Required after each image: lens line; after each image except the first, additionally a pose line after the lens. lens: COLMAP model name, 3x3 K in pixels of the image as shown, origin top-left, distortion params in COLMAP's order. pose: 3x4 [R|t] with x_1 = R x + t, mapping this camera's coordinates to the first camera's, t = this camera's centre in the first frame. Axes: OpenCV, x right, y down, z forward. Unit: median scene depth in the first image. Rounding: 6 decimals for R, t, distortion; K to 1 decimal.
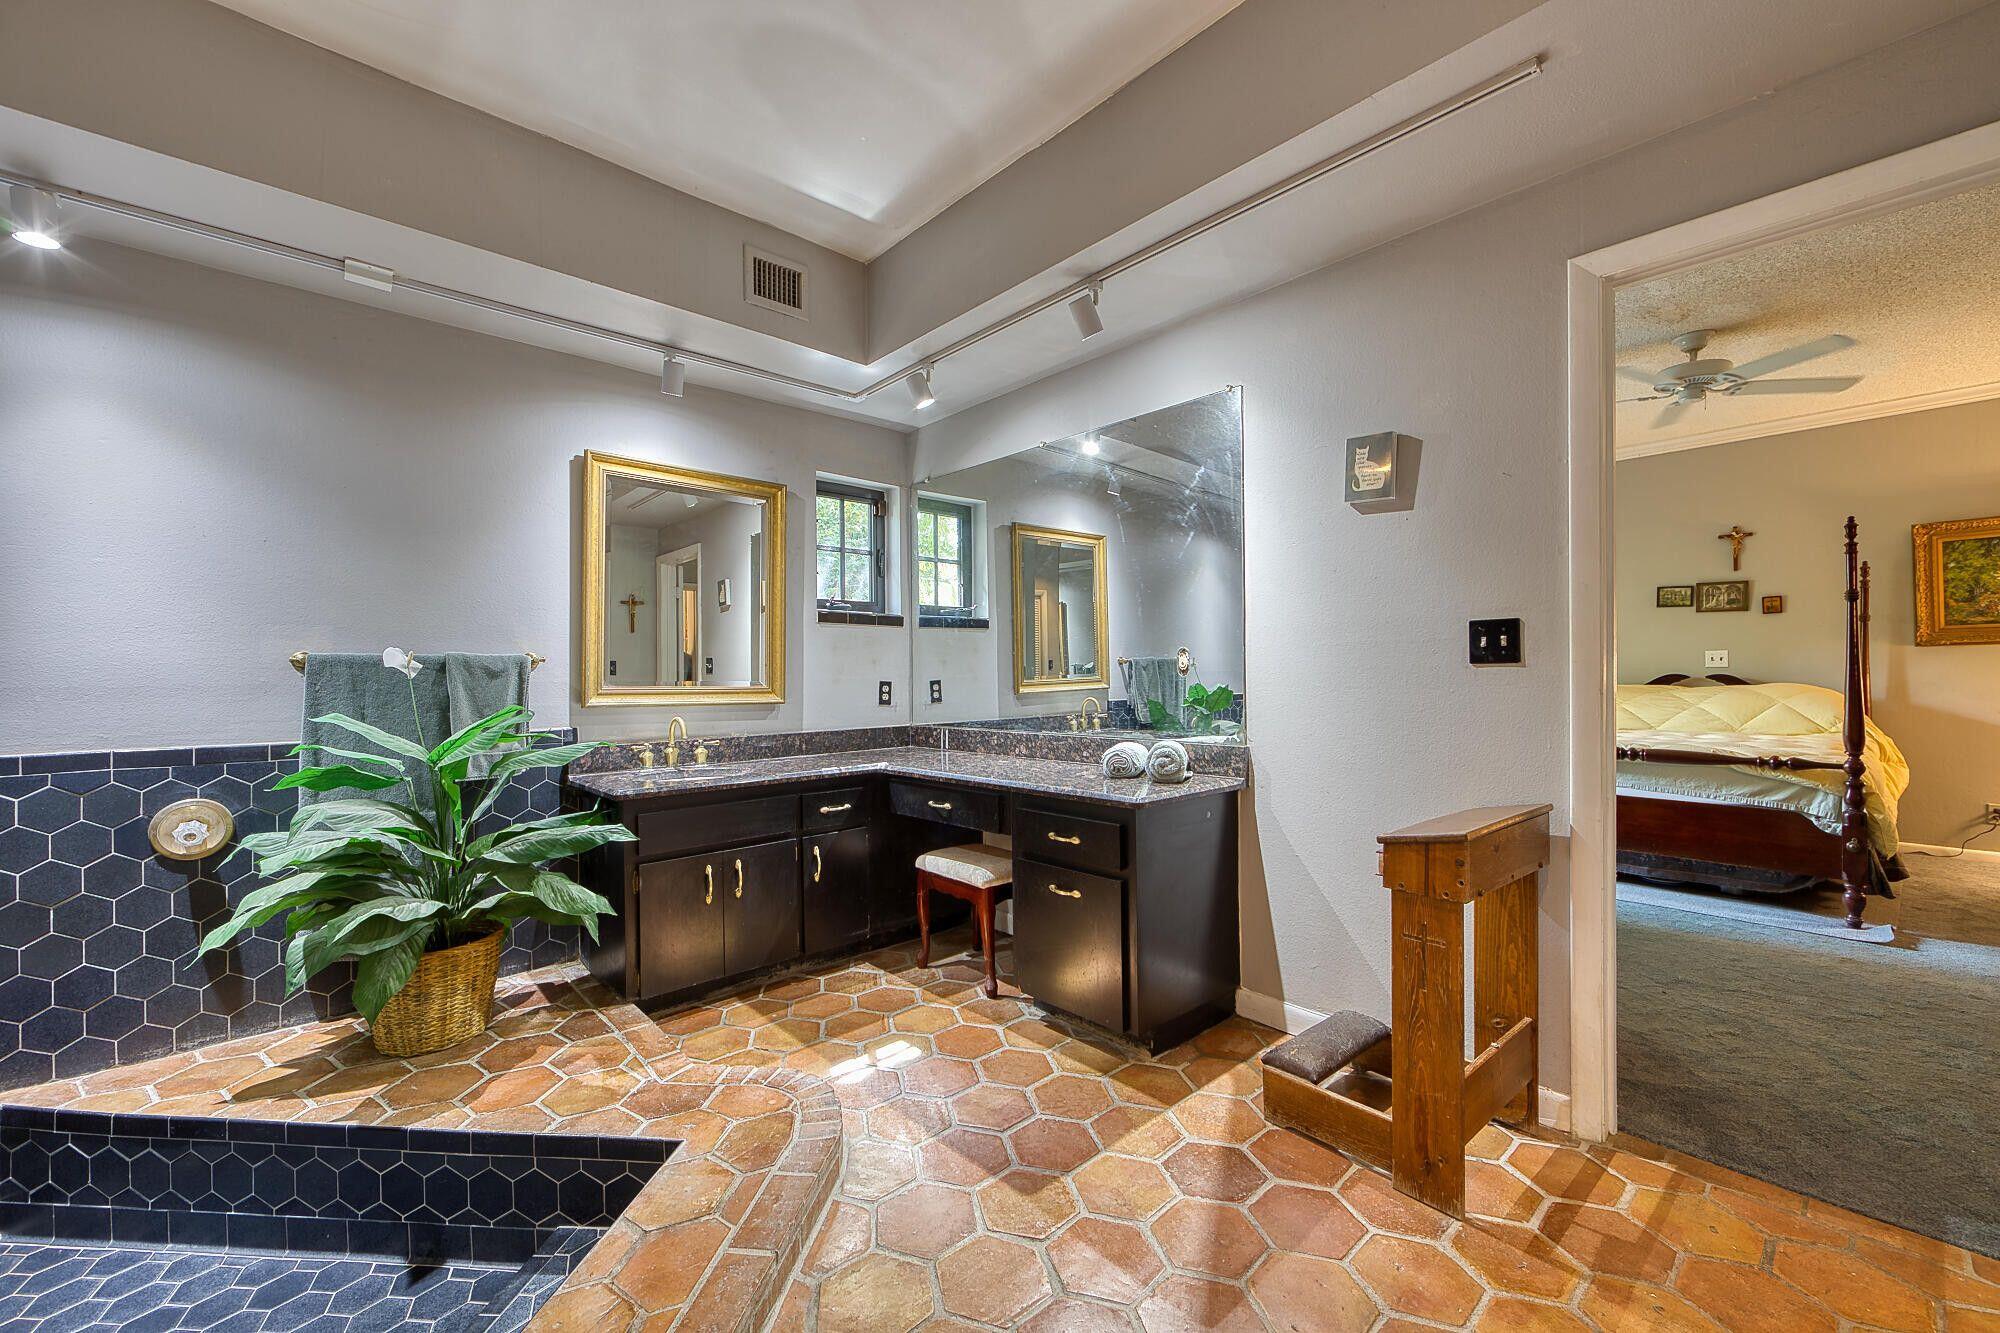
lens RADIAL K [[793.0, 0, 1000.9], [0, 793.0, 667.6], [0, 0, 1]] dist [-0.001704, -0.000120]
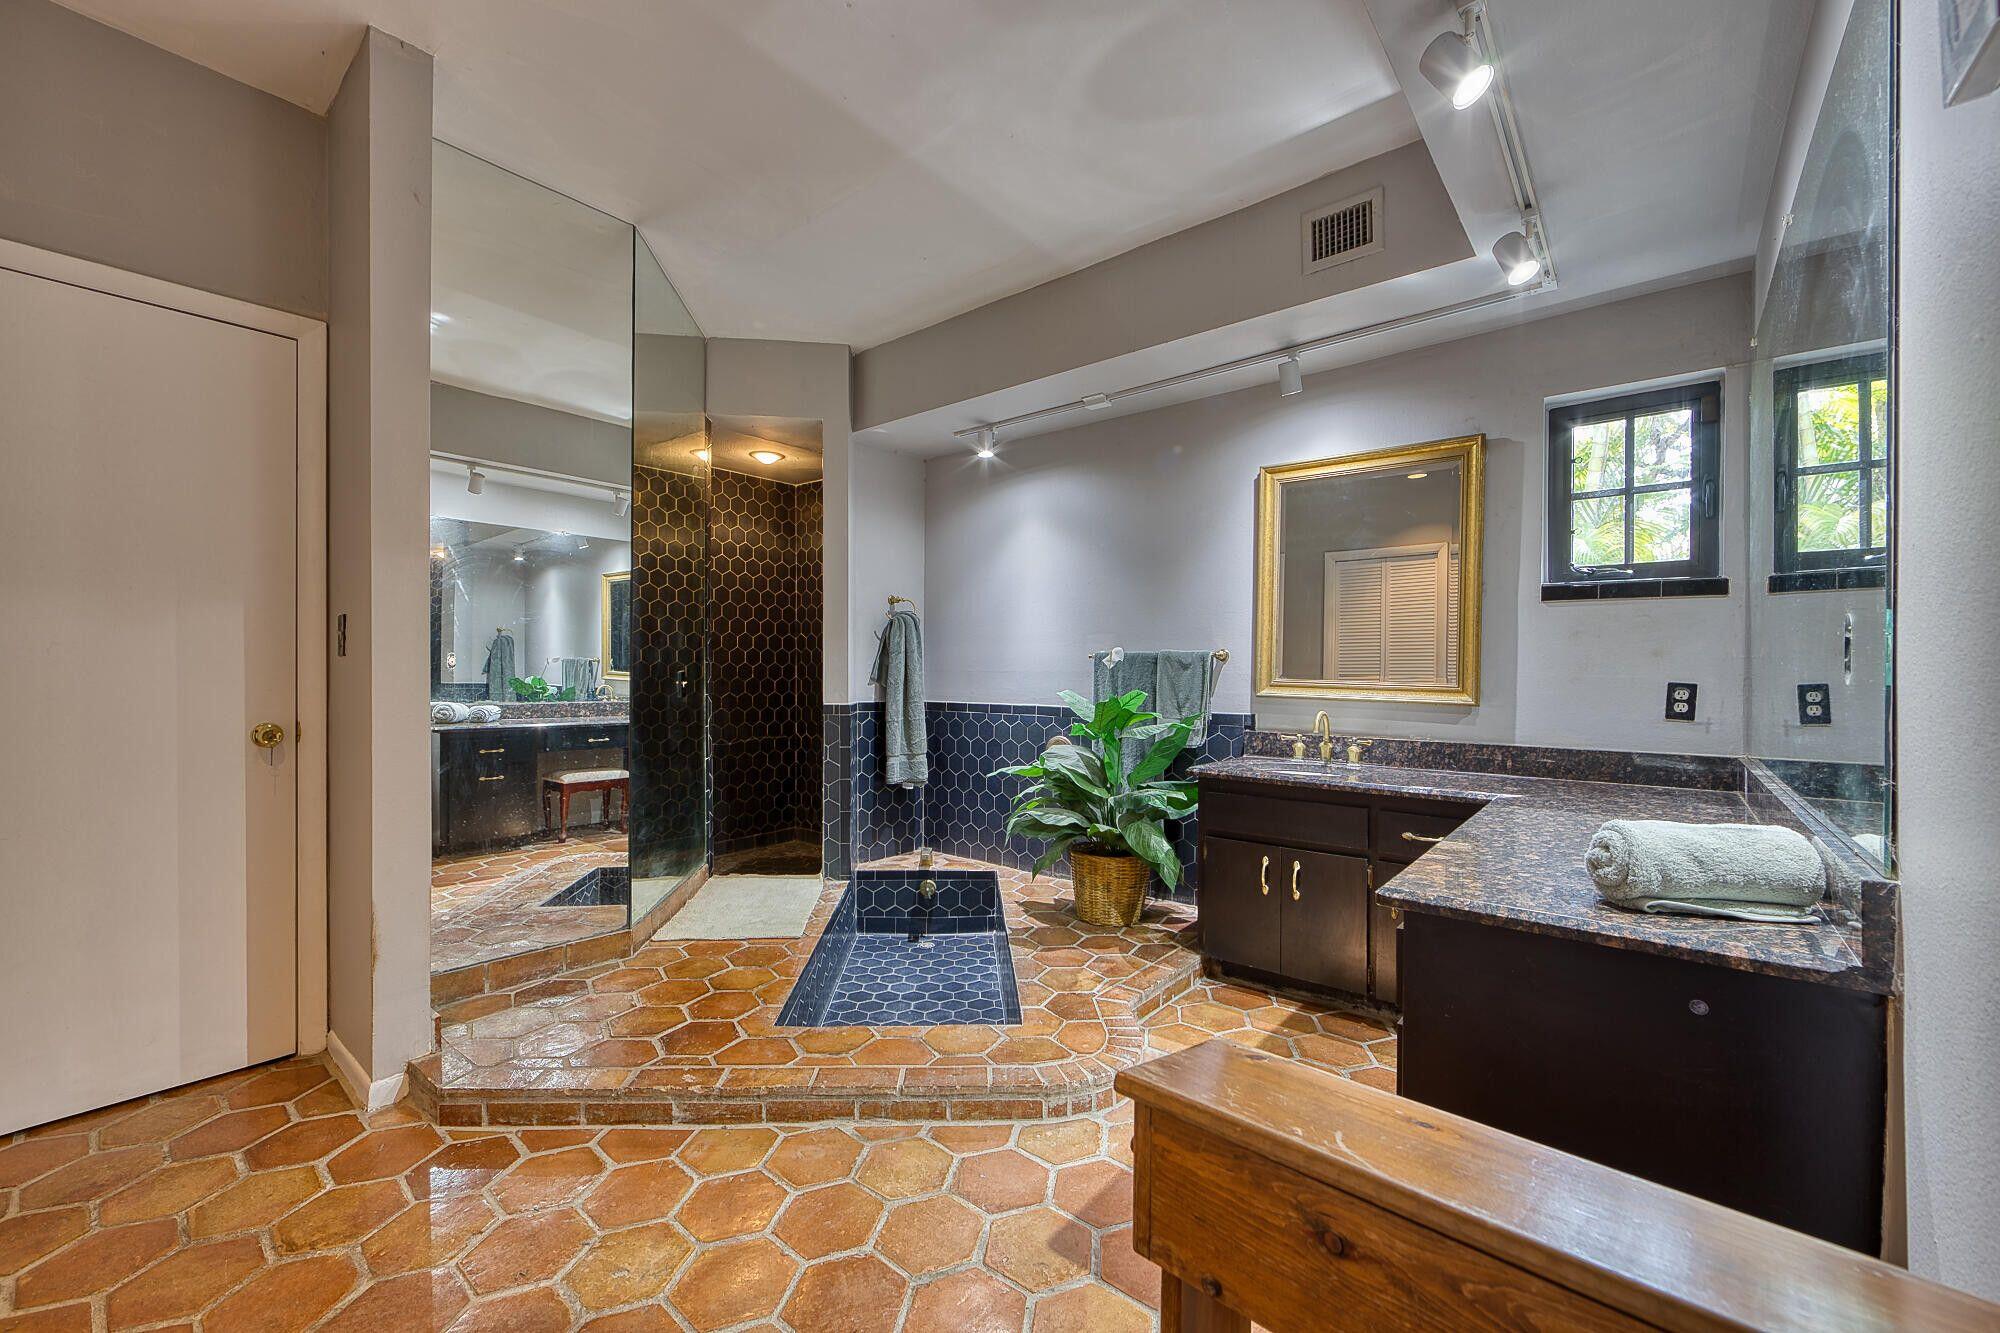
lens RADIAL K [[793.0, 0, 1000.4], [0, 793.0, 666.9], [0, 0, 1]] dist [-0.001704, -0.000120]
pose [[0.135102, 0.008921, -0.990792, 0.532686], [0.000625, 0.999959, 0.009088, -0.002495], [0.990832, -0.001847, 0.135090, 0.476689]]
